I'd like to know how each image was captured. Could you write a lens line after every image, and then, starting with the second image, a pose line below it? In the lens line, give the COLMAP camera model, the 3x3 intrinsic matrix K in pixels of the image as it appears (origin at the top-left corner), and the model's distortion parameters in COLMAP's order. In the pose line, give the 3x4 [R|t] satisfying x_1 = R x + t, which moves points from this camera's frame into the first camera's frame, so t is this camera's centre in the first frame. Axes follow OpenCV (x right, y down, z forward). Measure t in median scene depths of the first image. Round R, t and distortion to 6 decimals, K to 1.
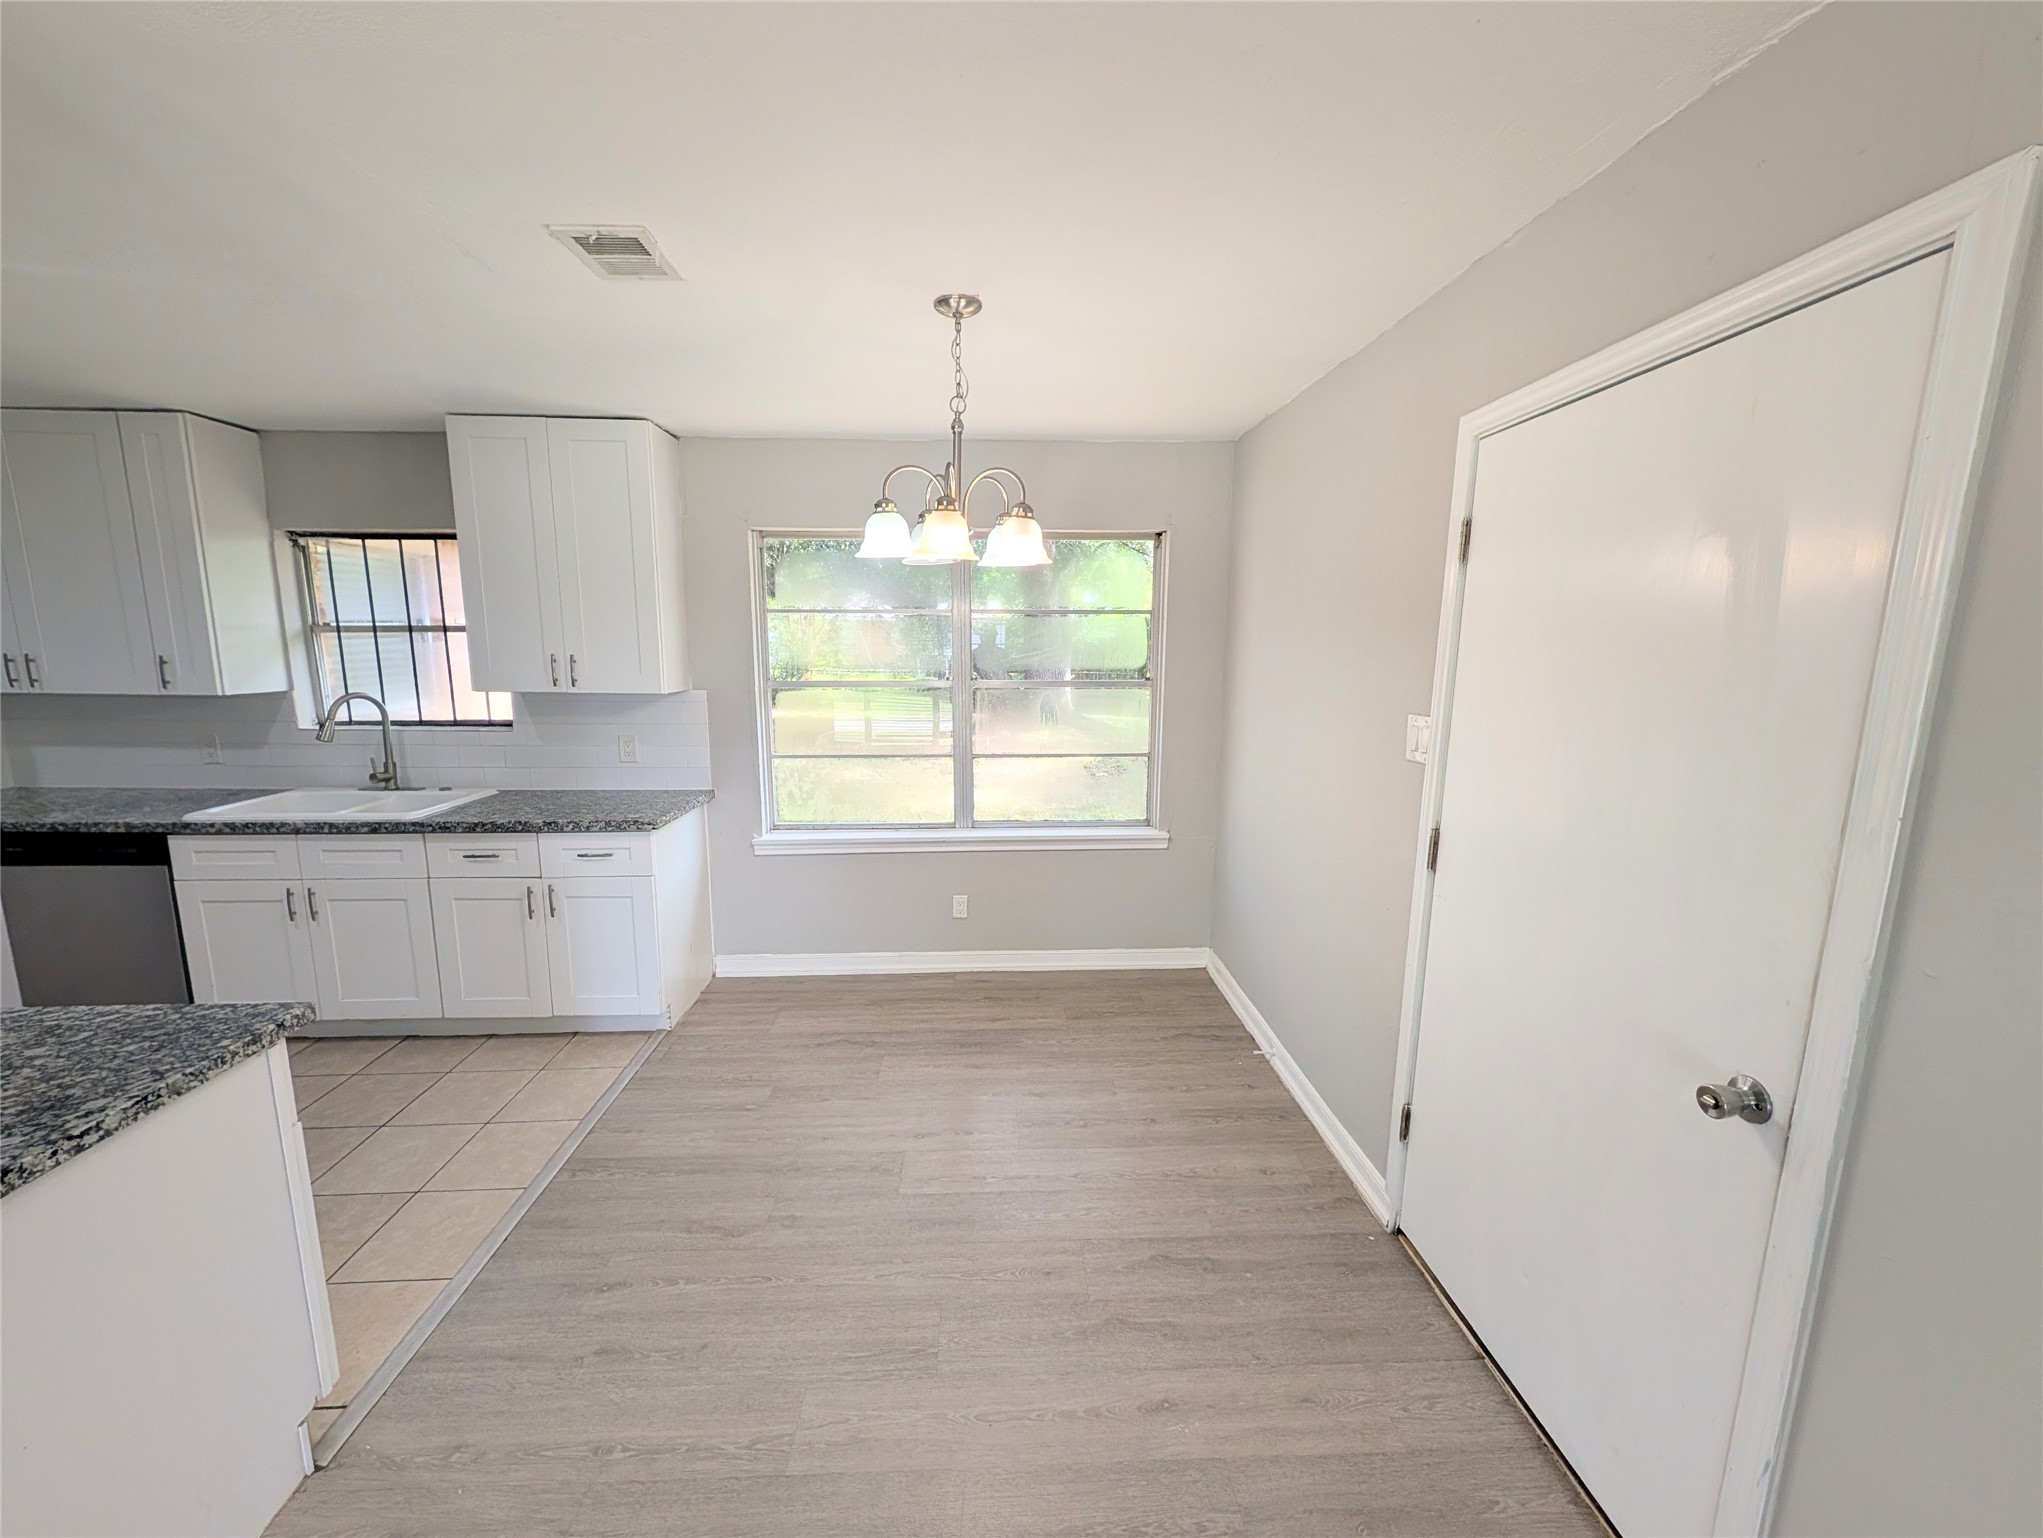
lens RADIAL K [[799.6, 0, 1019.3], [0, 799.6, 771.8], [0, 0, 1]] dist [0.000236, 0.000337]
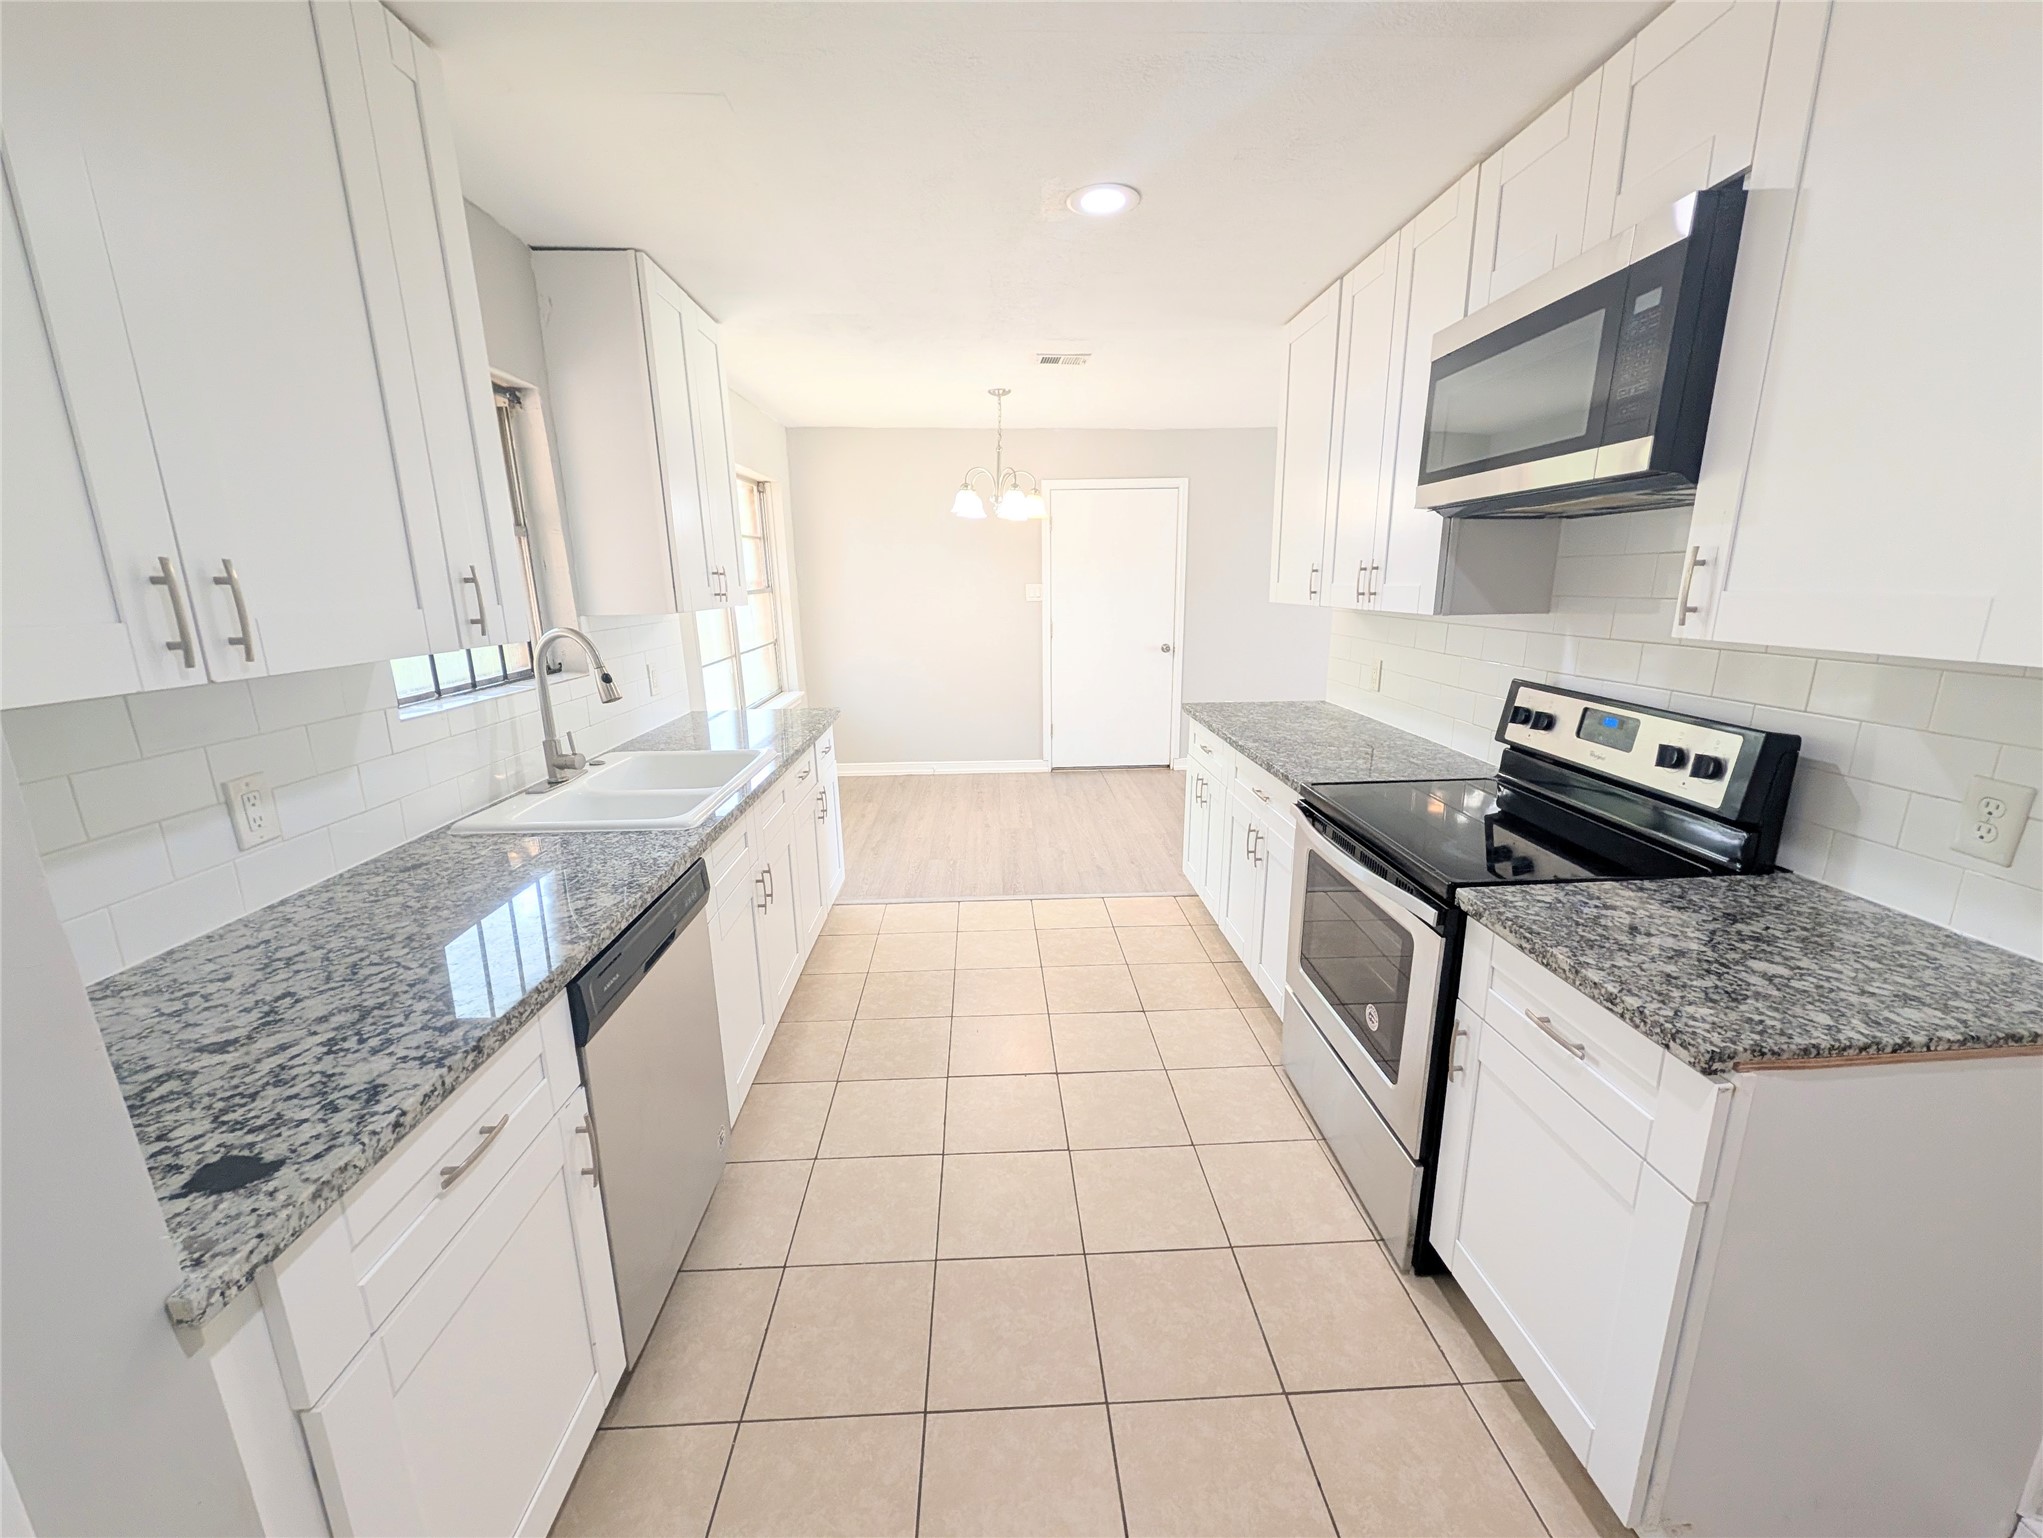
lens RADIAL K [[799.6, 0, 1019.3], [0, 799.6, 771.8], [0, 0, 1]] dist [0.000236, 0.000337]
pose [[0.004757, -0.246084, 0.969237, -1.592417], [0.173025, 0.954831, 0.241577, -0.087340], [-0.984906, 0.166553, 0.047121, 0.686010]]
